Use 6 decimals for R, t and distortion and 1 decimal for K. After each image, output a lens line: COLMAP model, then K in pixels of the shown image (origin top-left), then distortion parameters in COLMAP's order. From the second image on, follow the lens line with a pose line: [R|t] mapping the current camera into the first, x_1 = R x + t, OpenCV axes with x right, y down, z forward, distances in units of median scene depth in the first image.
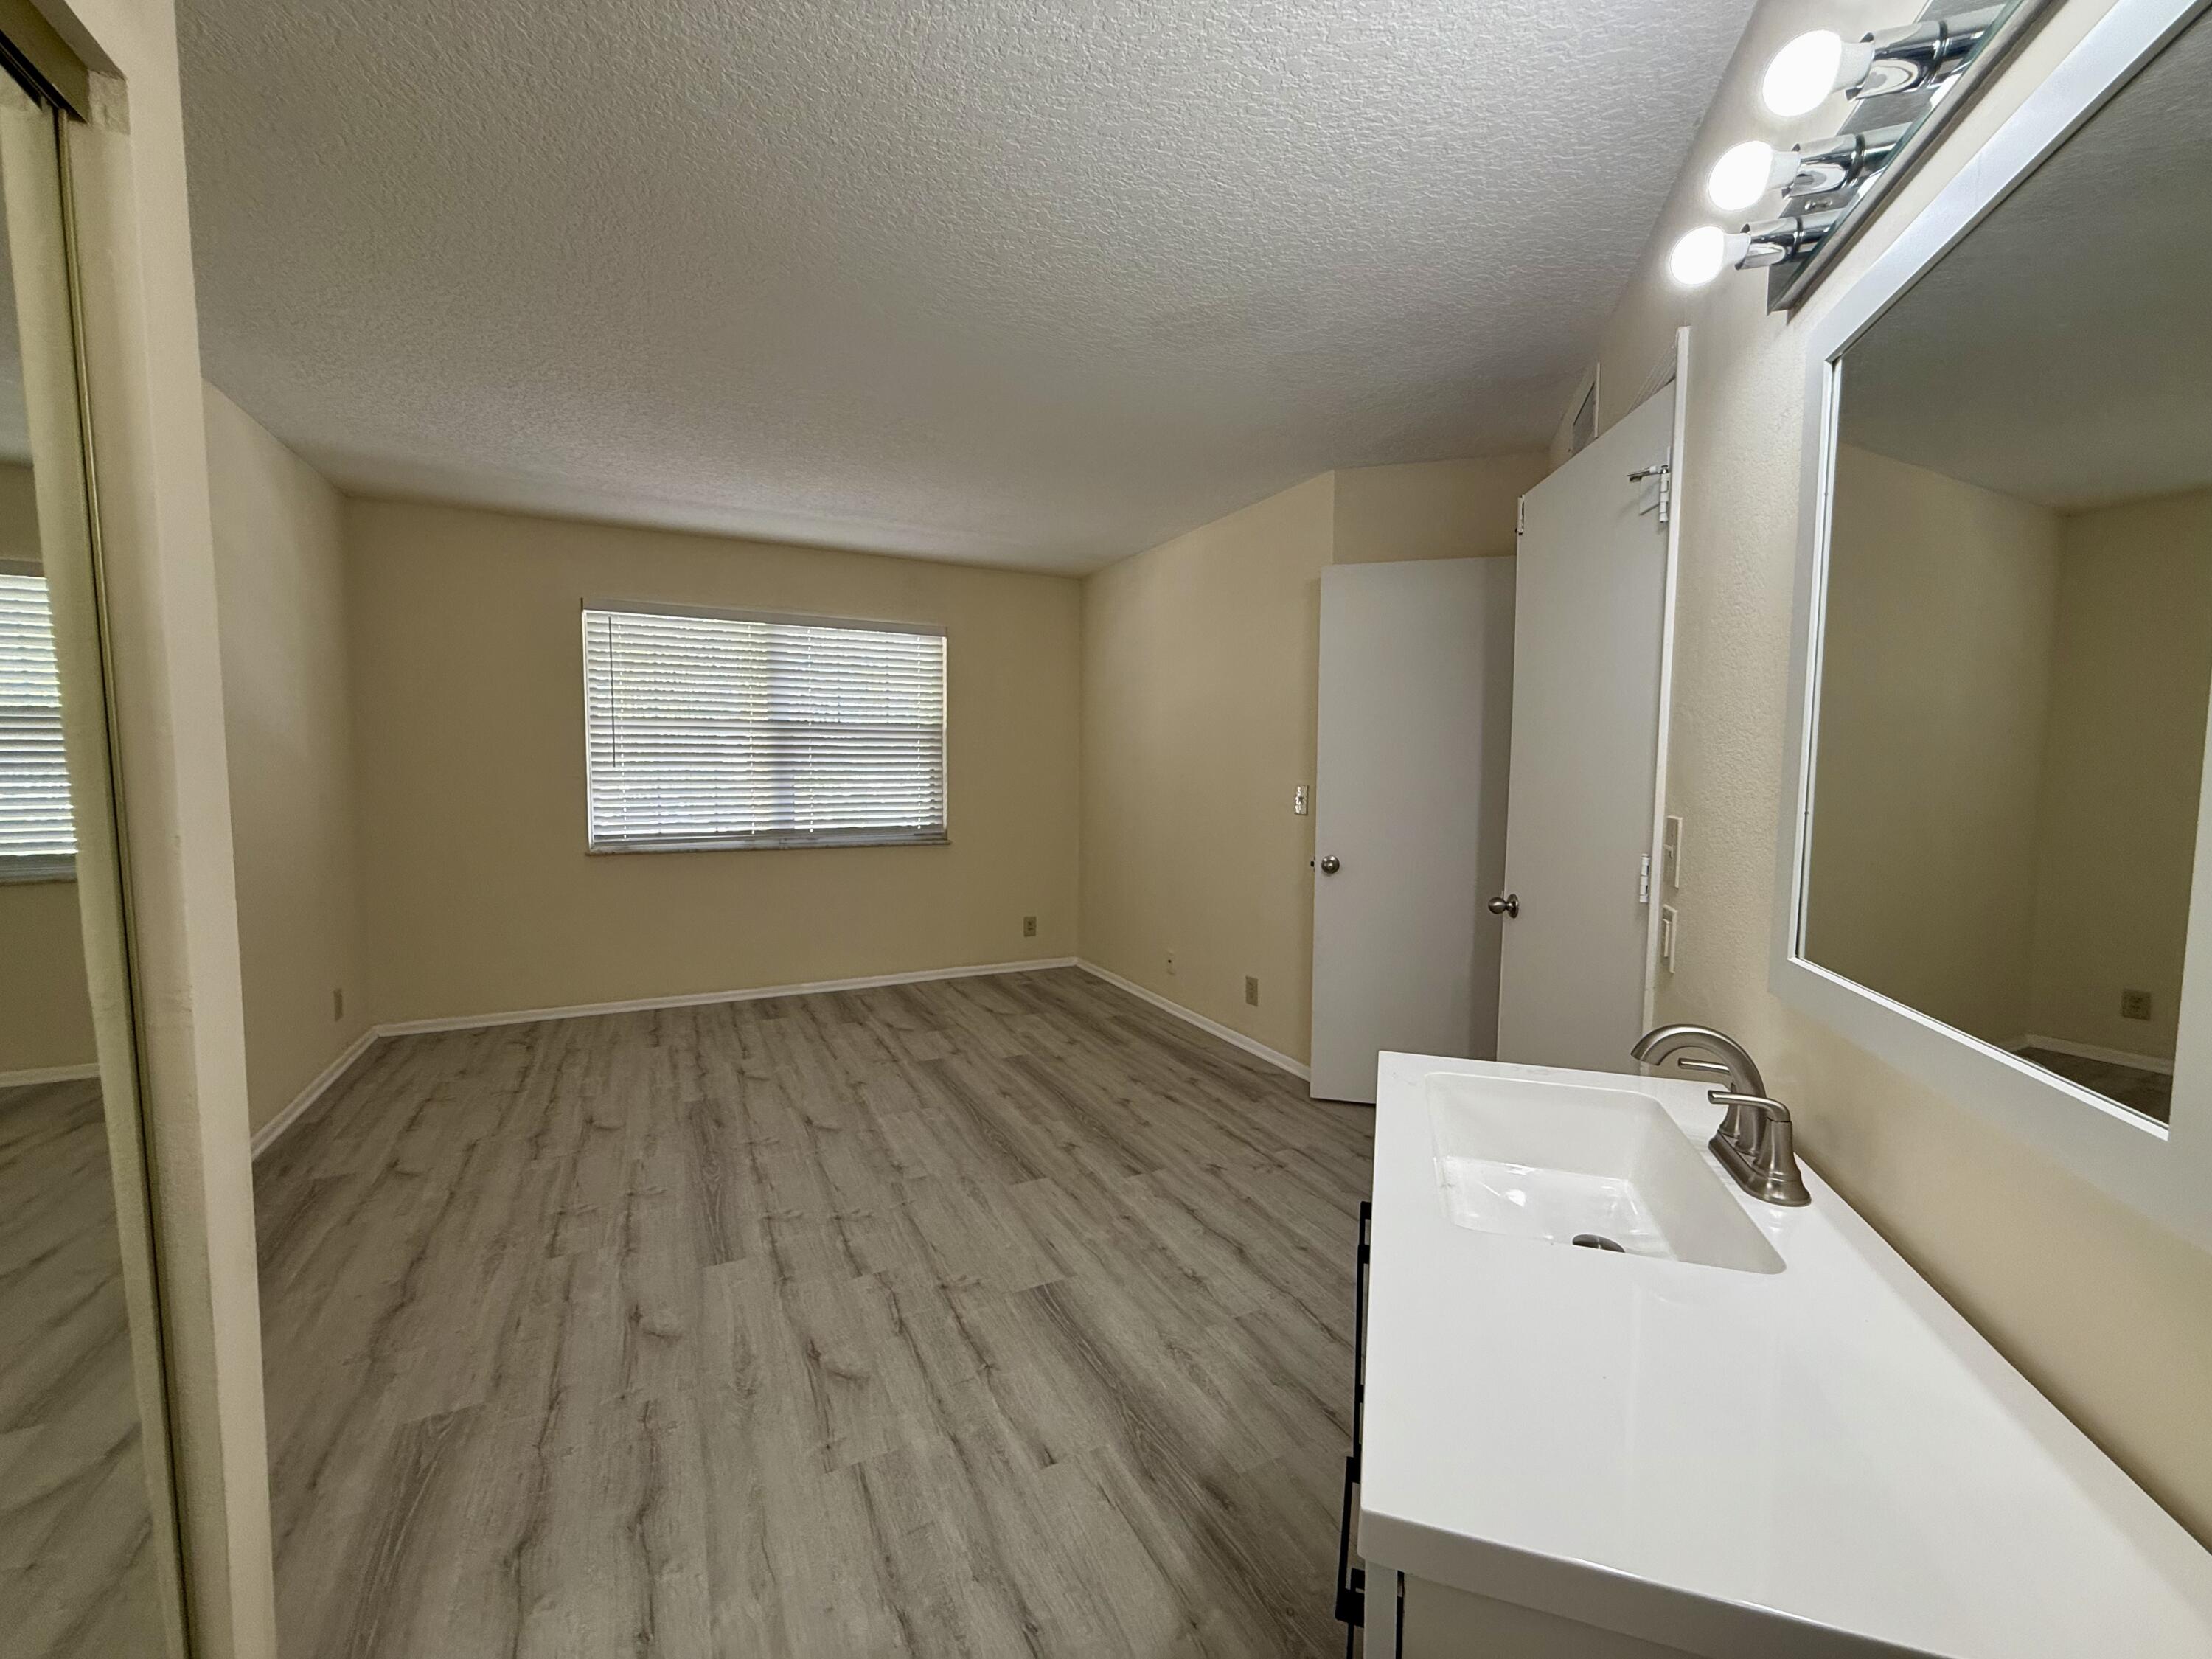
lens RADIAL K [[878.8, 0, 1107.1], [0, 878.8, 823.7], [0, 0, 1]] dist [0.004371, -0.000209]
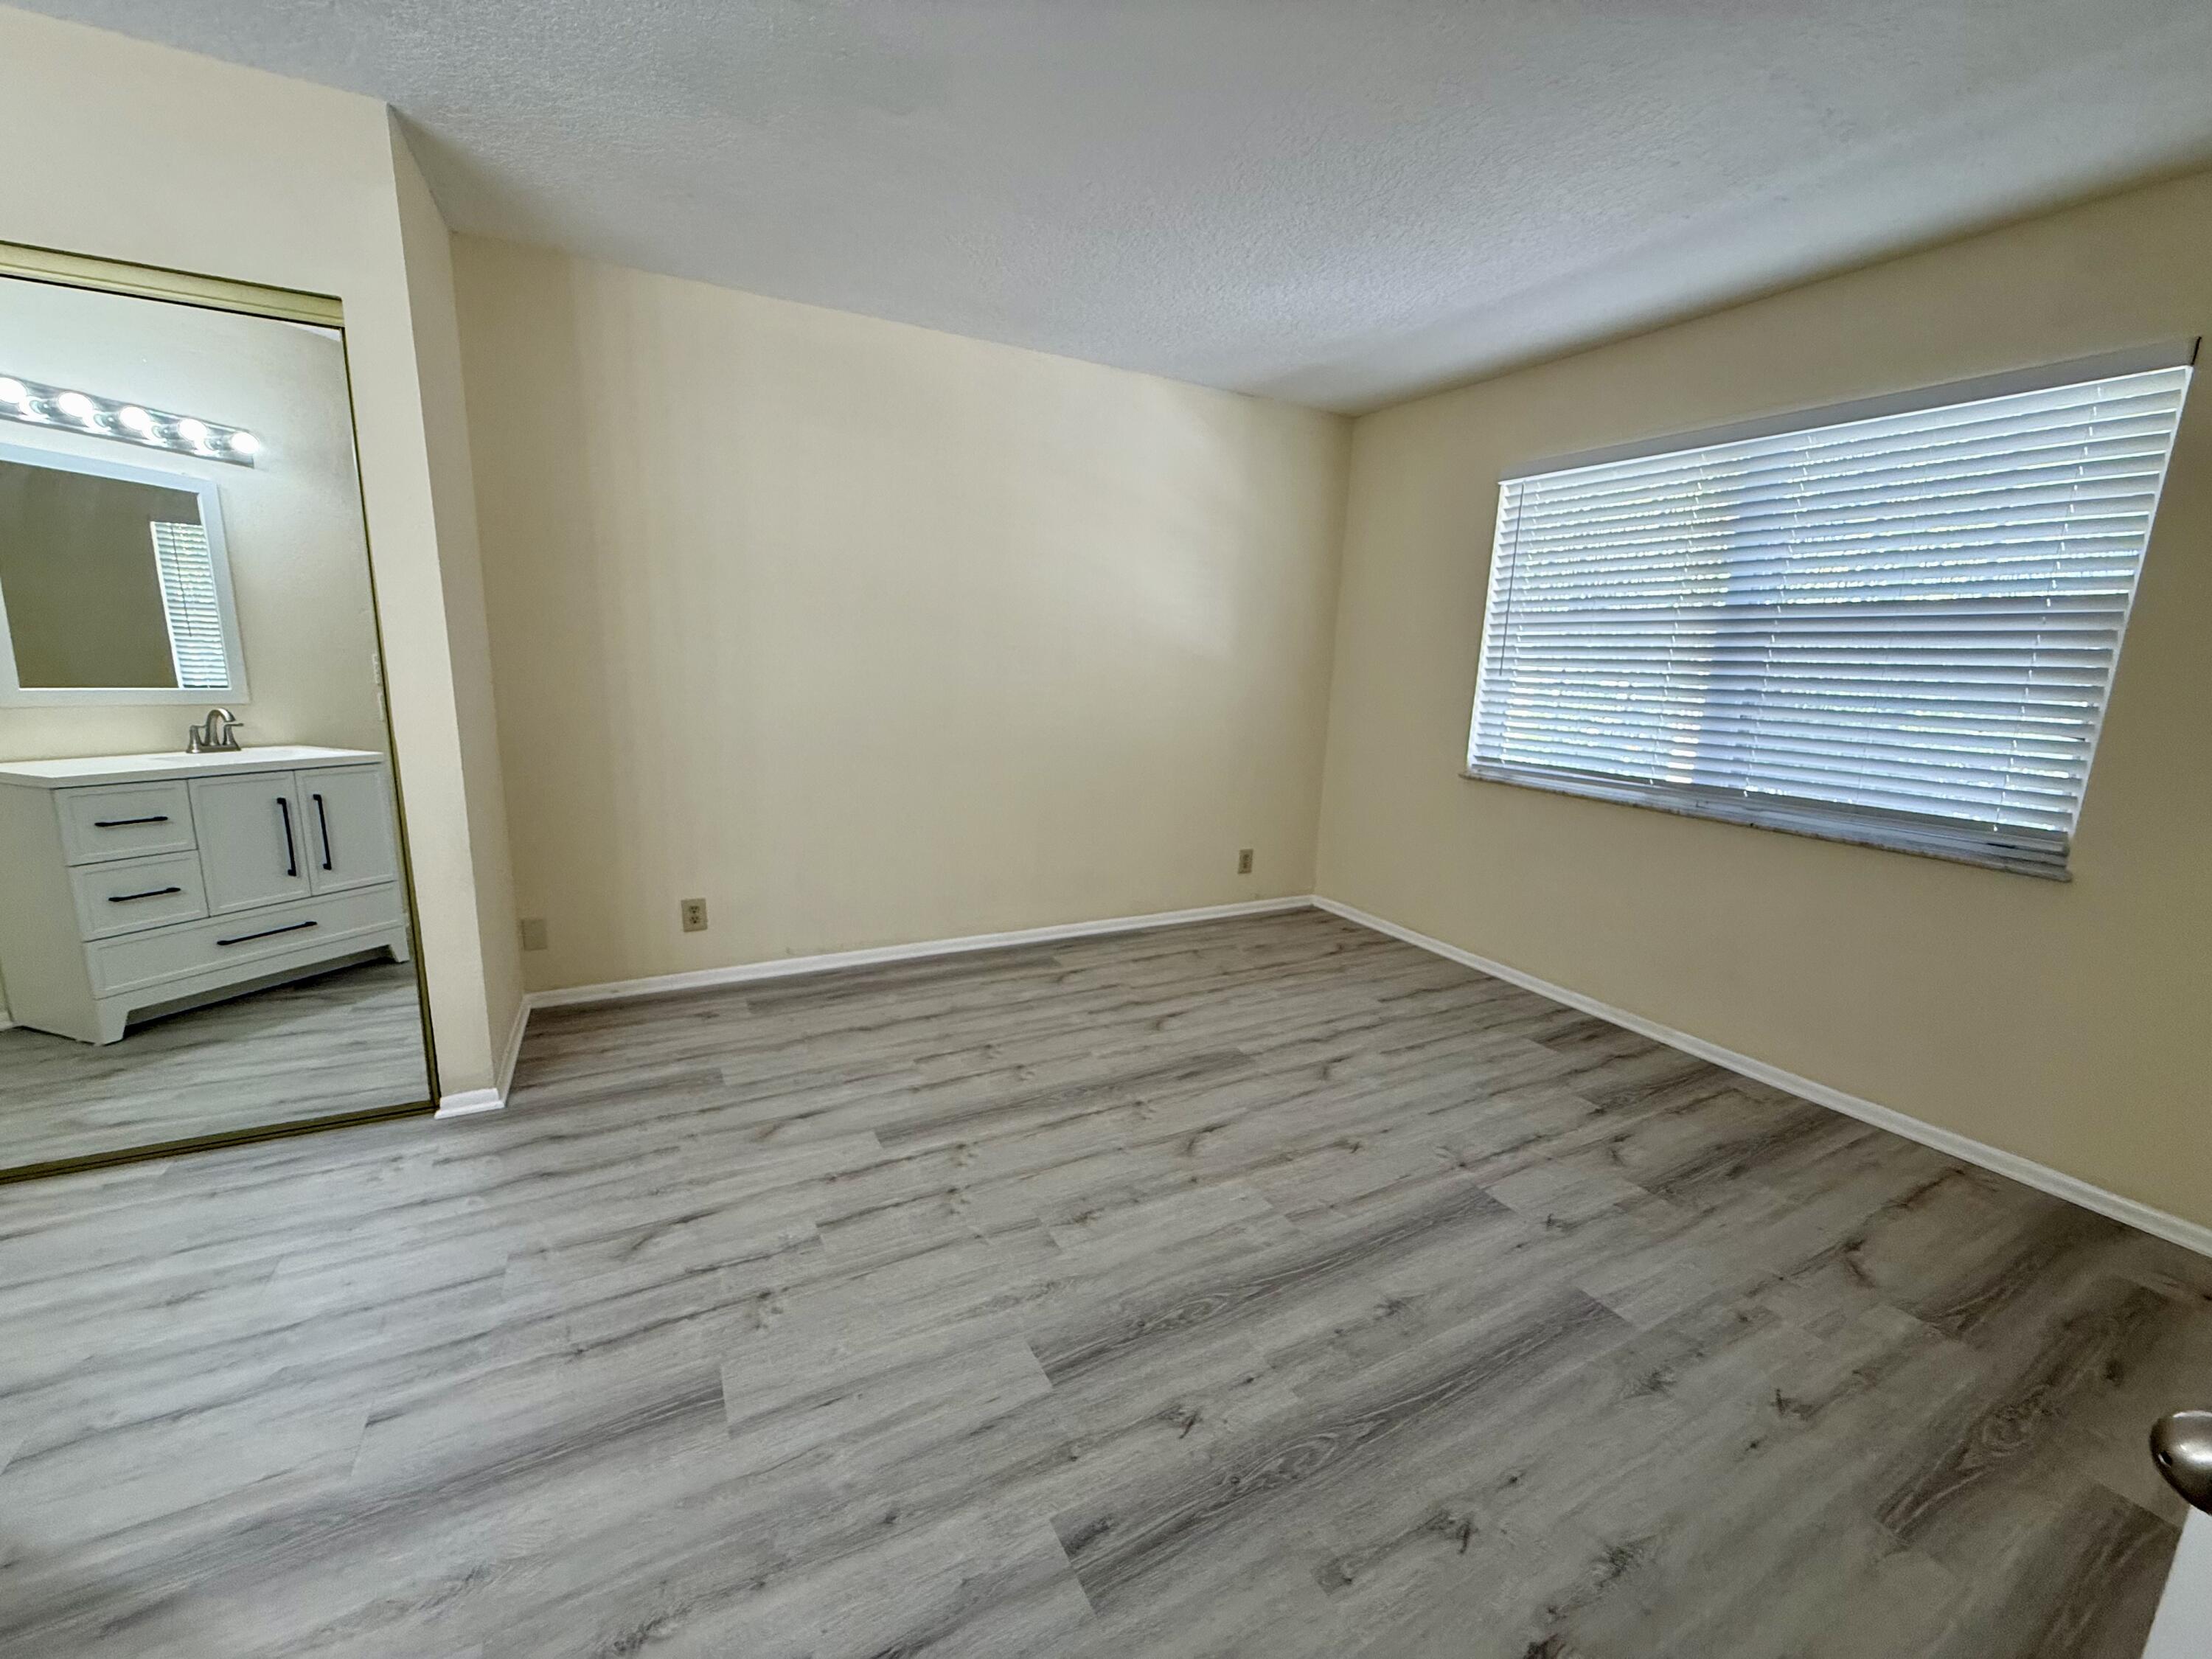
lens RADIAL K [[878.8, 0, 1095.6], [0, 878.8, 835.8], [0, 0, 1]] dist [0.004371, -0.000209]
pose [[0.023828, 0.196965, -0.980121, 0.345164], [-0.102939, 0.975672, 0.193568, -0.050566], [0.994402, 0.096280, 0.043524, 0.789920]]
